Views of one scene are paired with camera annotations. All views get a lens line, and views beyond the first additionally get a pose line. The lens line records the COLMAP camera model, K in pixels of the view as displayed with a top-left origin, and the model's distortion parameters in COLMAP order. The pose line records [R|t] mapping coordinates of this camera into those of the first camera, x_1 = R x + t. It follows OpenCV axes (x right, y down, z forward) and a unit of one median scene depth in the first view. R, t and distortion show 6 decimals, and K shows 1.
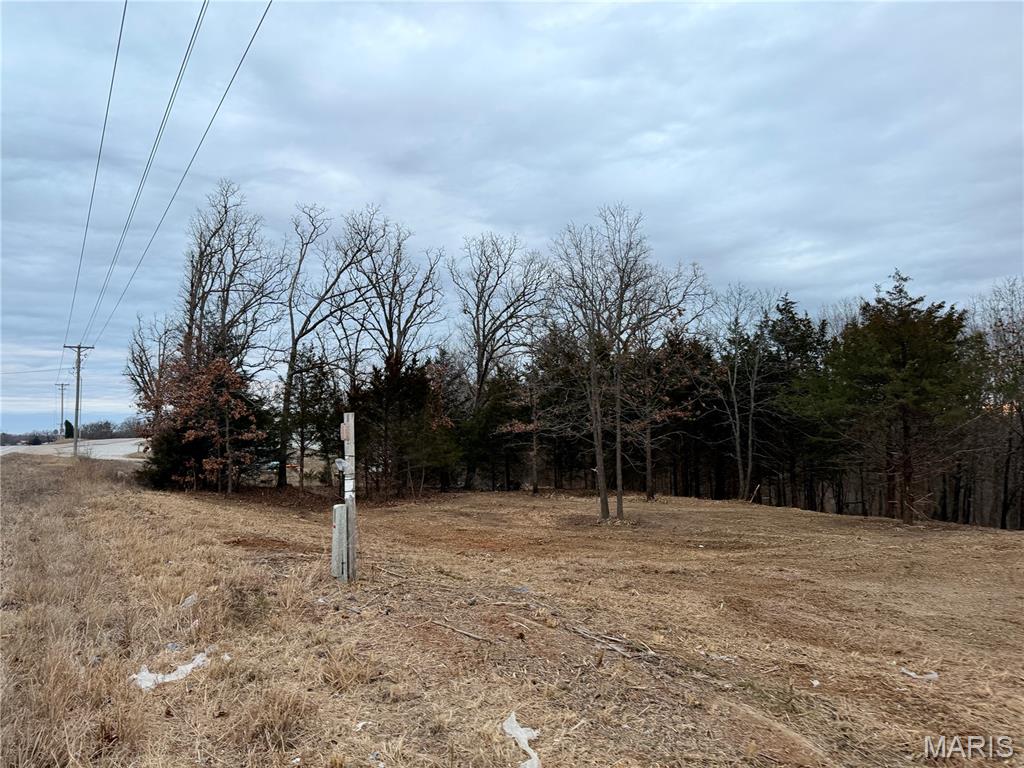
lens RADIAL K [[718.6, 0, 504.1], [0, 718.6, 346.2], [0, 0, 1]] dist [0.031433, -0.040129]
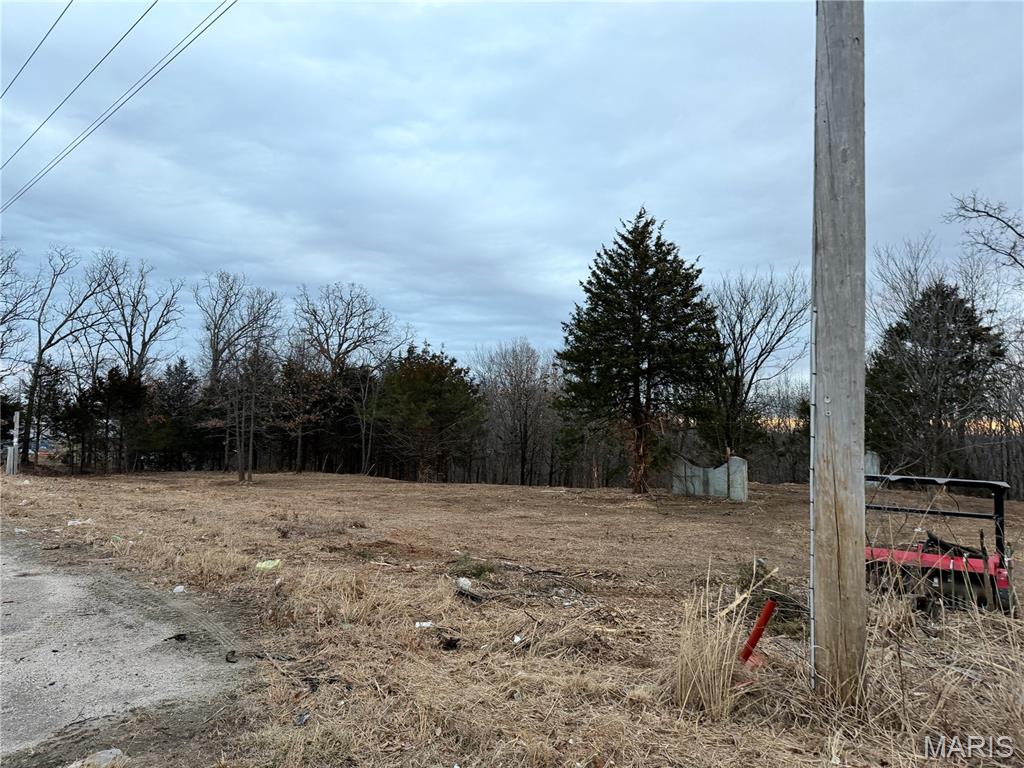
lens RADIAL K [[718.6, 0, 503.2], [0, 718.6, 362.0], [0, 0, 1]] dist [0.031433, -0.040129]
pose [[0.968421, 0.052731, 0.243682, 0.242778], [-0.057537, 0.998263, 0.012641, -0.064395], [-0.242593, -0.026262, 0.969773, -0.565575]]
